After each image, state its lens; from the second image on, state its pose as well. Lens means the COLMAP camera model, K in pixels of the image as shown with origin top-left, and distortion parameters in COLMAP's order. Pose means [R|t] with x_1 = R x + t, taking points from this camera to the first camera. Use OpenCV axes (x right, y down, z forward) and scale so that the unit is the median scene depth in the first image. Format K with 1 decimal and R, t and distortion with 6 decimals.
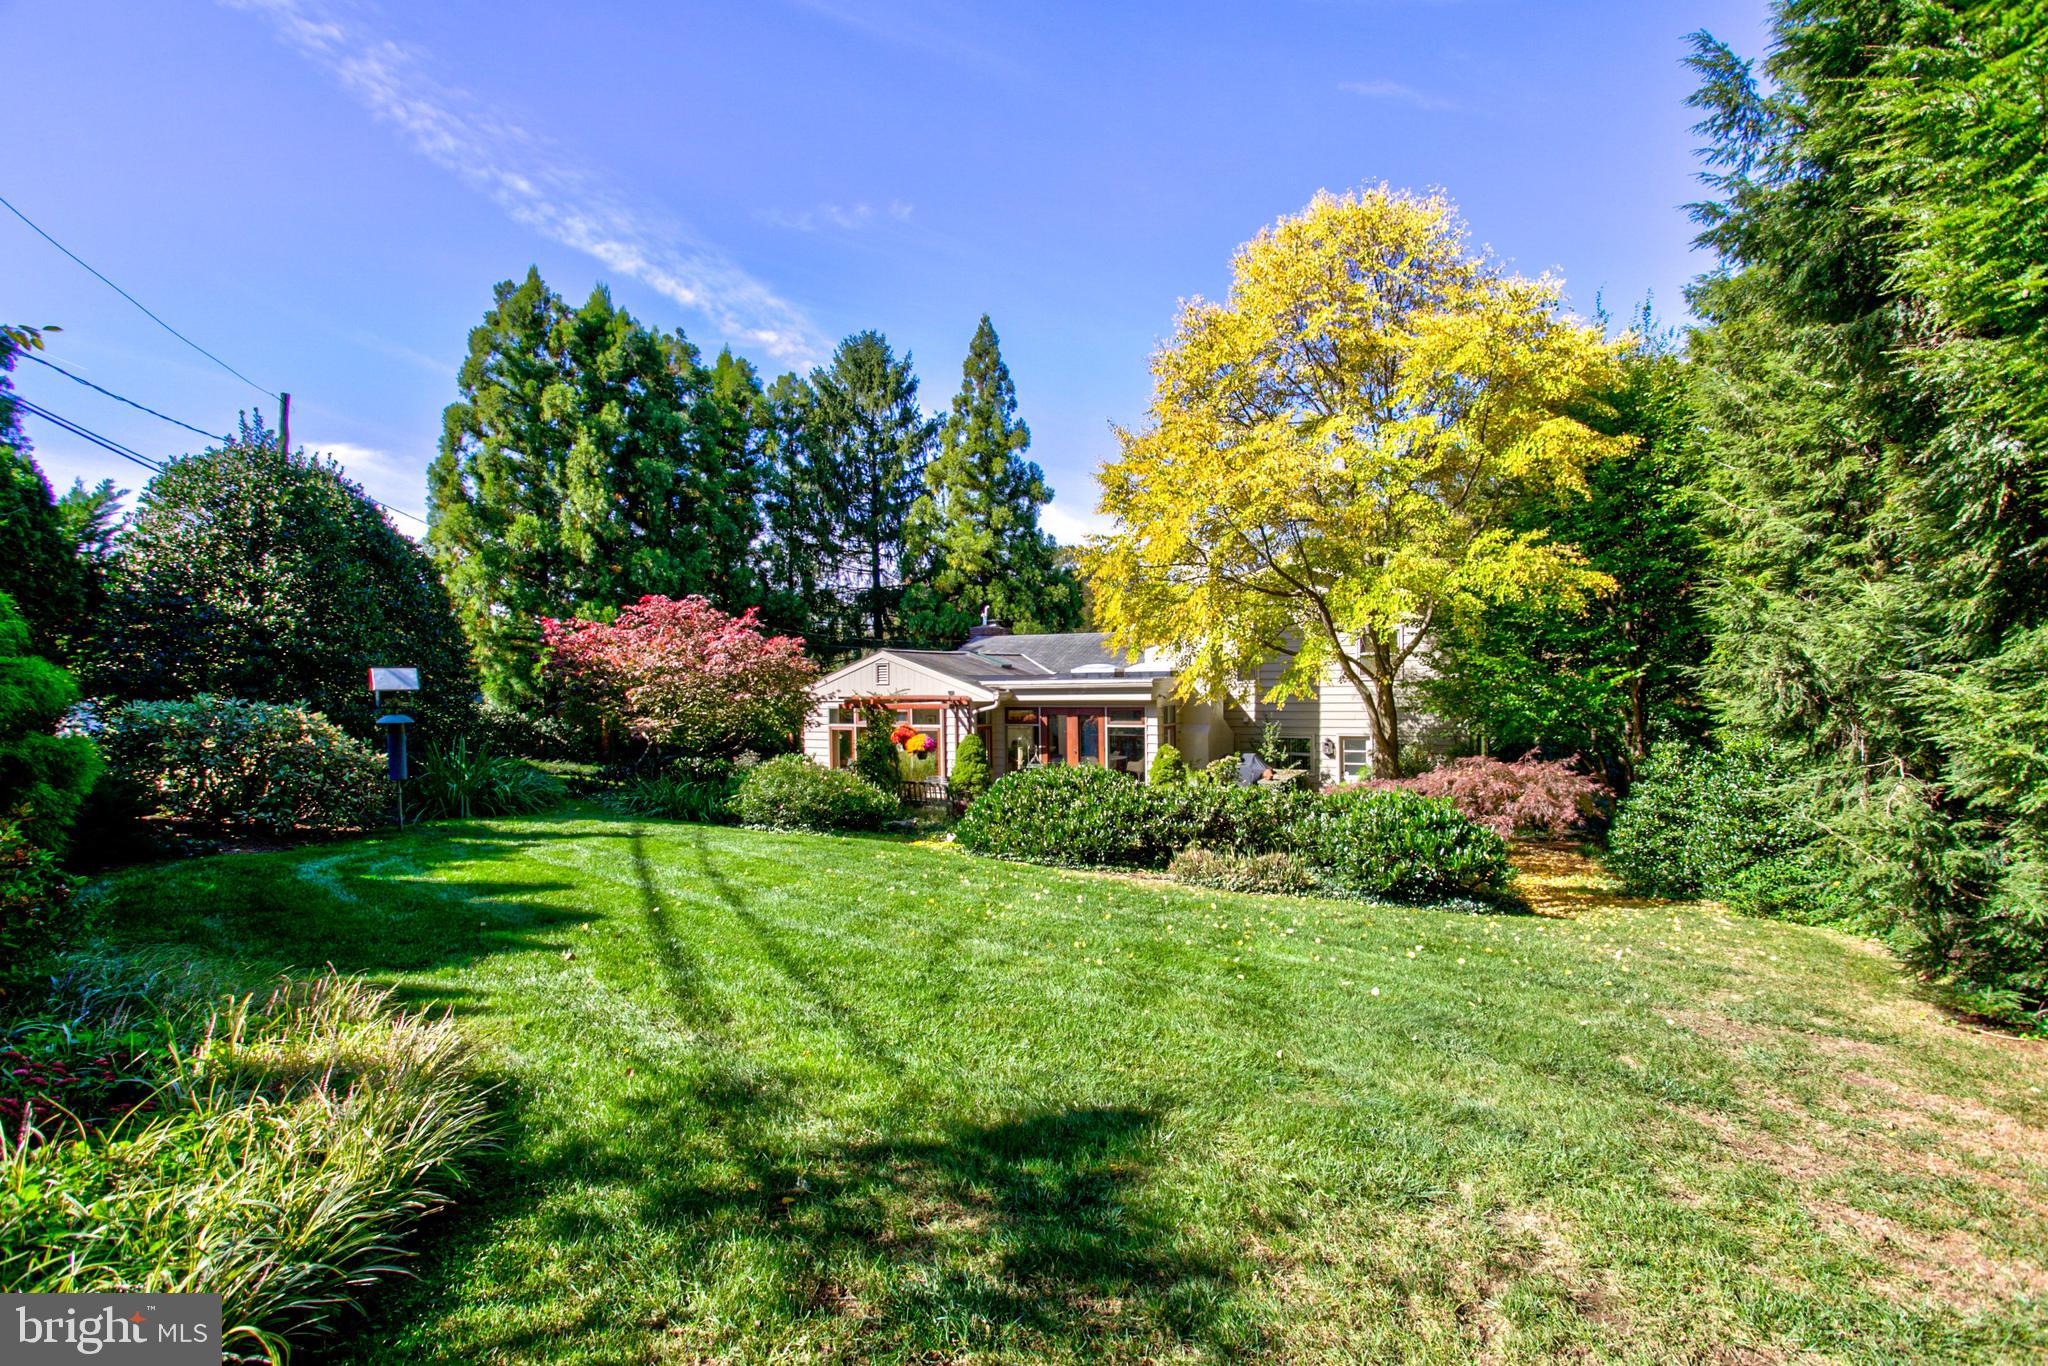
lens RADIAL K [[1003.6, 0, 1024.0], [0, 1003.6, 683.0], [0, 0, 1]] dist [-0.048776, 0.036195]
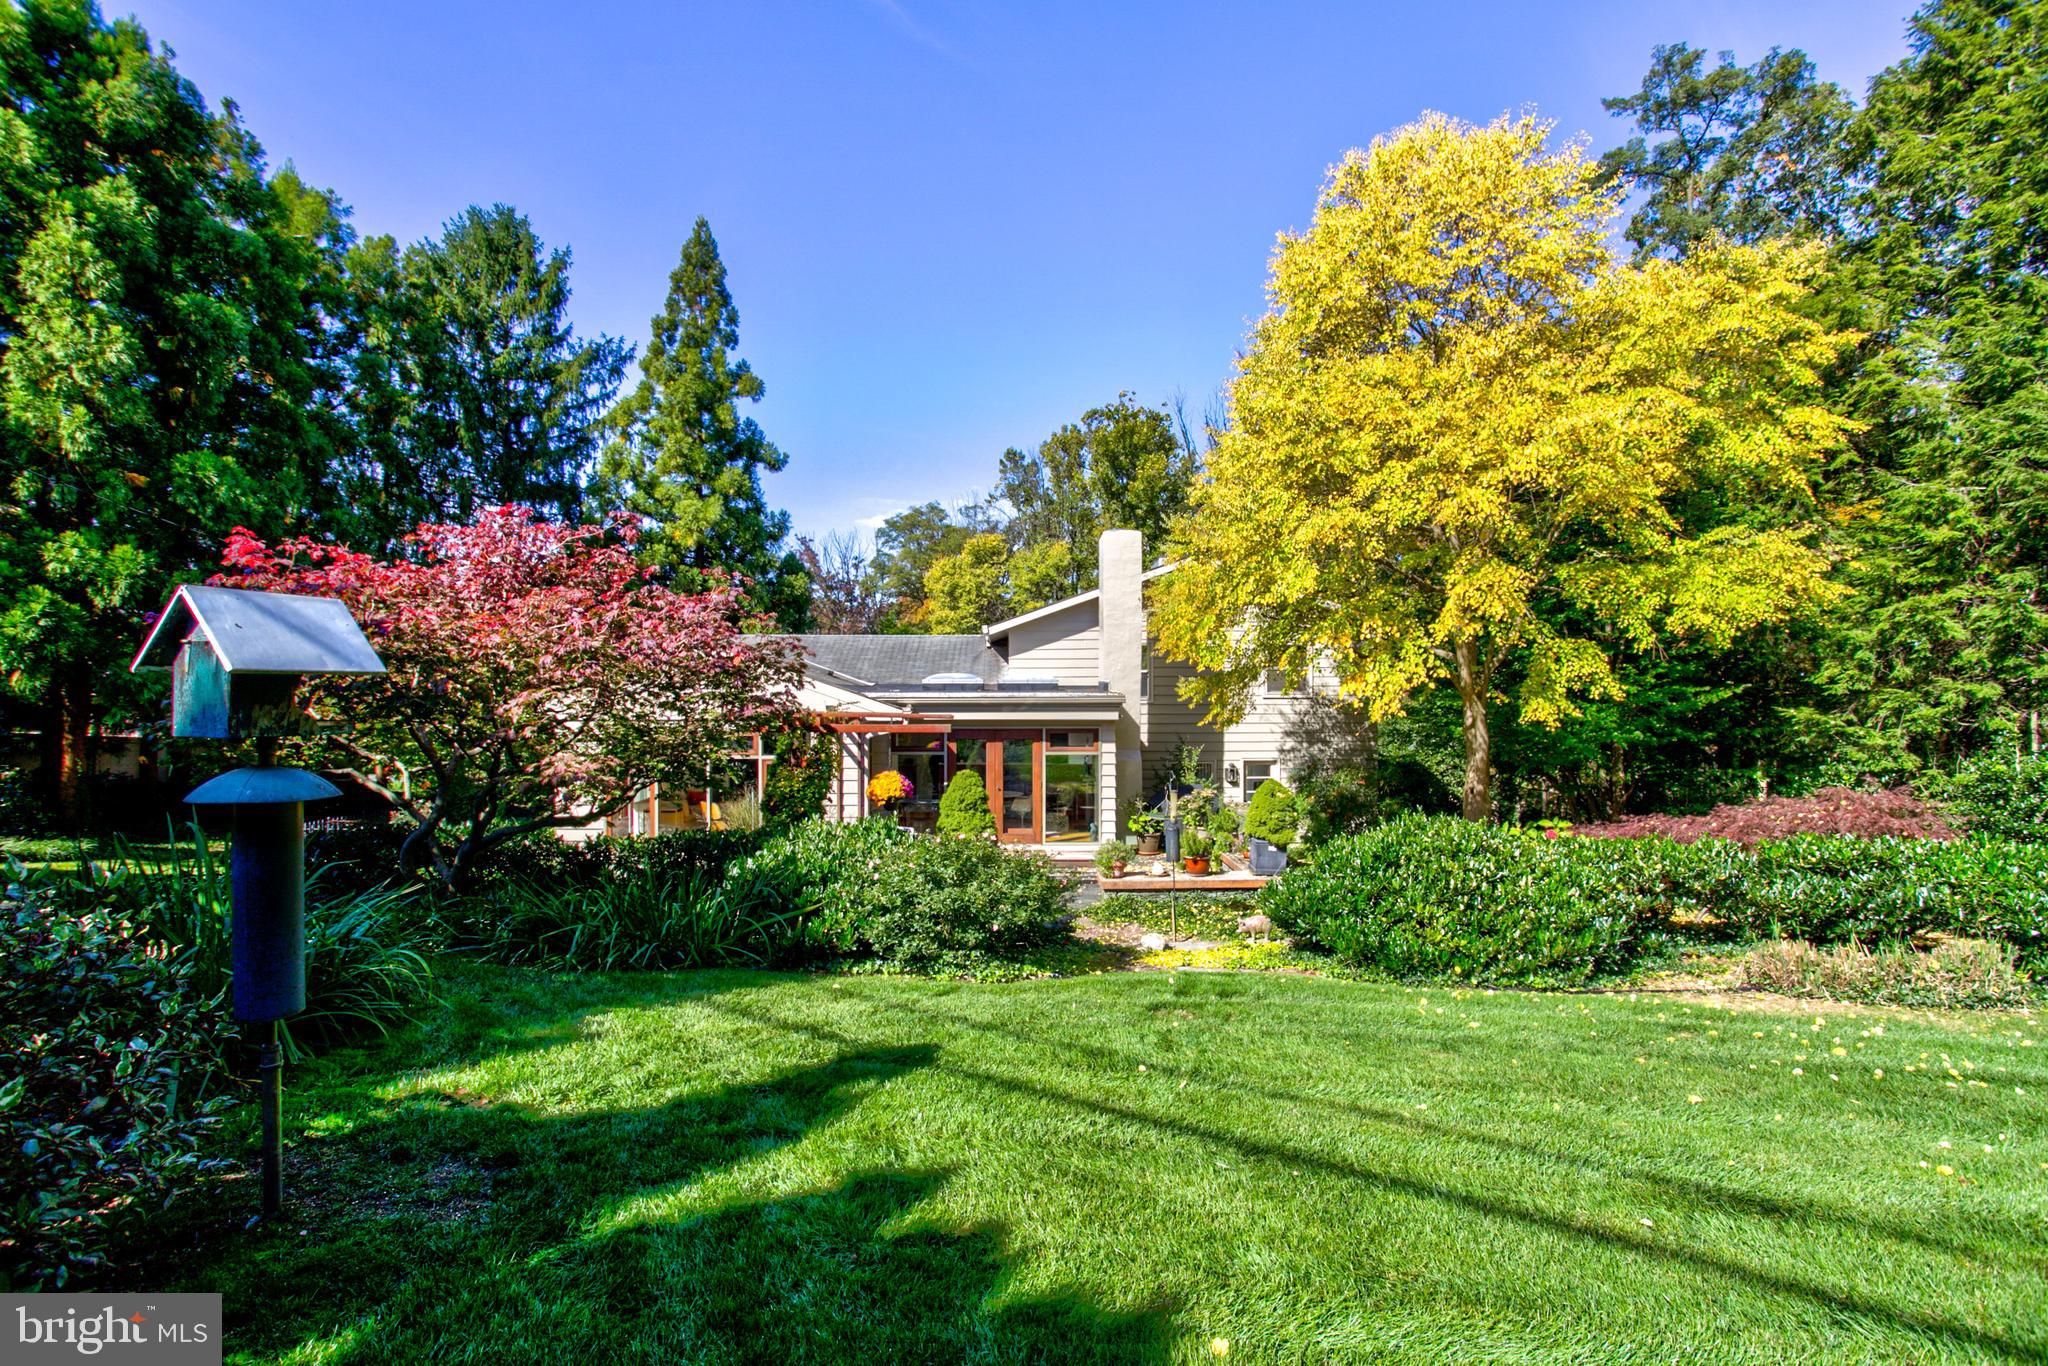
lens RADIAL K [[1003.6, 0, 1024.0], [0, 1003.6, 683.0], [0, 0, 1]] dist [-0.048776, 0.036195]
pose [[0.868388, 0.020821, 0.495448, -0.256613], [-0.010913, 0.999679, -0.022883, 0.005785], [-0.495765, 0.014465, 0.868336, 0.287768]]
